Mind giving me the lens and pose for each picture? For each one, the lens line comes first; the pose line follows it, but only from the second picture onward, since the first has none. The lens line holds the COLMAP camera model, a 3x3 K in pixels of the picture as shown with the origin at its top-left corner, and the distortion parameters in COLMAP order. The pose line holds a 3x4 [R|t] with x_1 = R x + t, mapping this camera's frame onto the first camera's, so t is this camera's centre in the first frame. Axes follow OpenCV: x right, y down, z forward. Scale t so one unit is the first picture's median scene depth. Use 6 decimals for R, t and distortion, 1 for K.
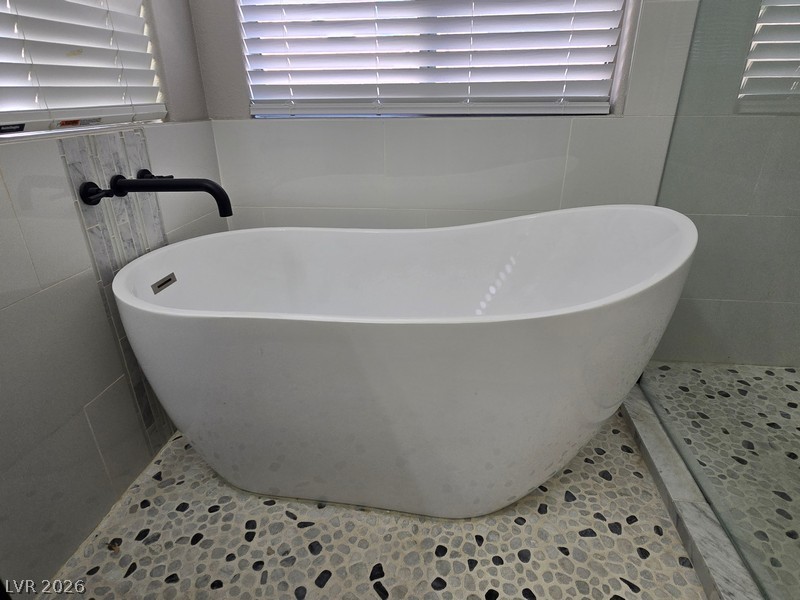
lens RADIAL K [[458.3, 0, 399.4], [0, 458.3, 302.9], [0, 0, 1]] dist [-0.000367, 0.000600]
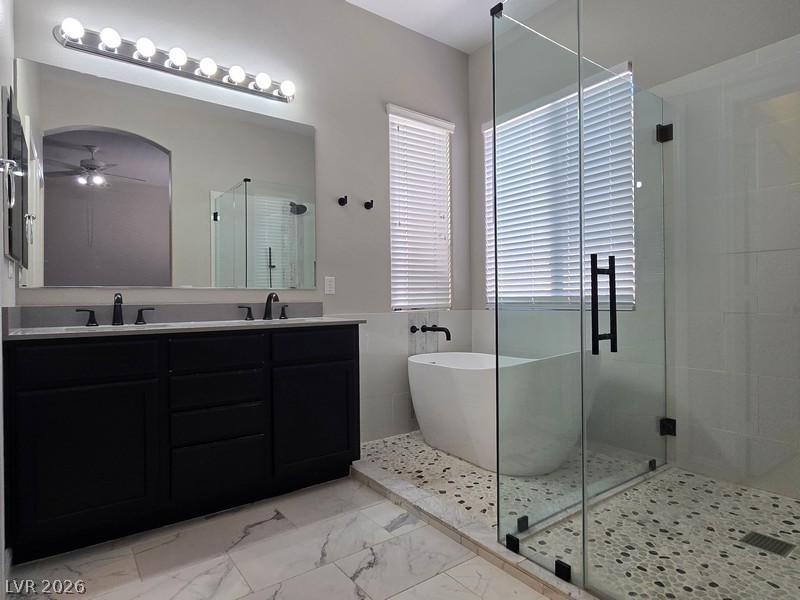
lens RADIAL K [[458.3, 0, 399.6], [0, 458.3, 298.1], [0, 0, 1]] dist [-0.000367, 0.000600]
pose [[0.687424, 0.000995, -0.726256, 1.405106], [-0.296370, 0.913331, -0.279271, 0.431934], [0.663034, 0.407218, 0.628140, -1.035308]]
